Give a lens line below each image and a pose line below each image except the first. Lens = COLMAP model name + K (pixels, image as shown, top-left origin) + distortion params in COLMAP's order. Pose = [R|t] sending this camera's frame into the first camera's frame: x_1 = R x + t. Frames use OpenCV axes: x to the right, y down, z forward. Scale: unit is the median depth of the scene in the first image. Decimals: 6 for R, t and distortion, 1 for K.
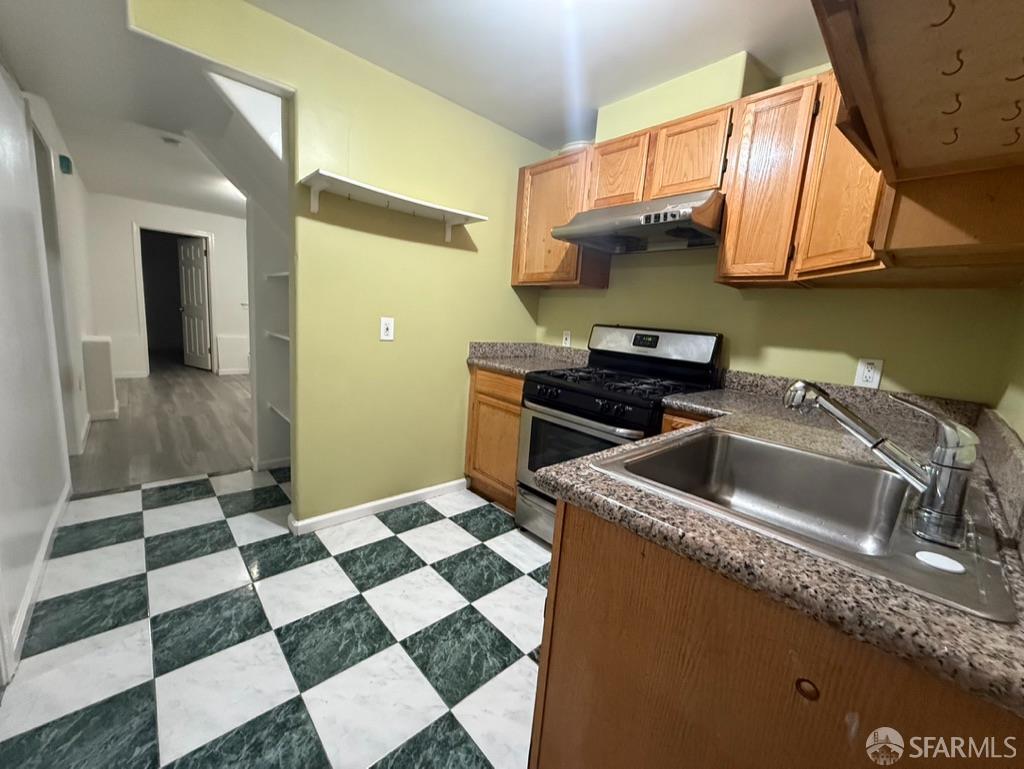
lens RADIAL K [[412.9, 0, 512.0], [0, 412.9, 384.5], [0, 0, 1]] dist [-0.001357, -0.000201]
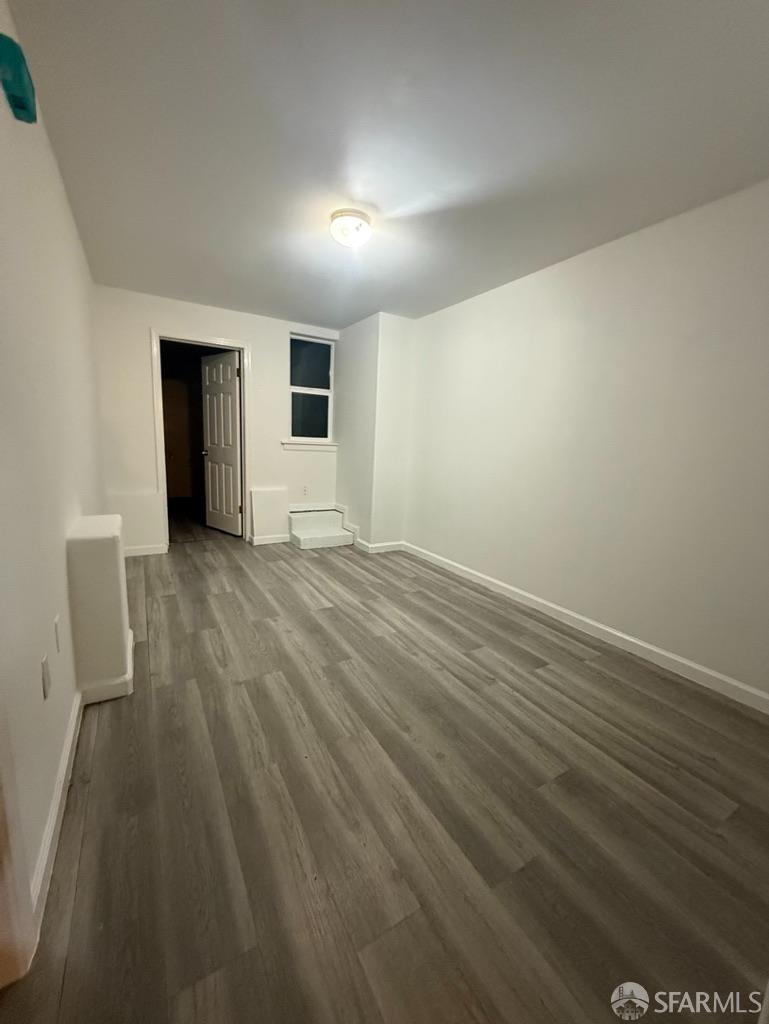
lens RADIAL K [[412.9, 0, 384.5], [0, 412.9, 512.0], [0, 0, 1]] dist [-0.001357, -0.000201]
pose [[0.977521, -0.001775, -0.210831, -0.364279], [0.000773, 0.999988, -0.004837, -0.080817], [0.210837, 0.004566, 0.977511, 0.380012]]
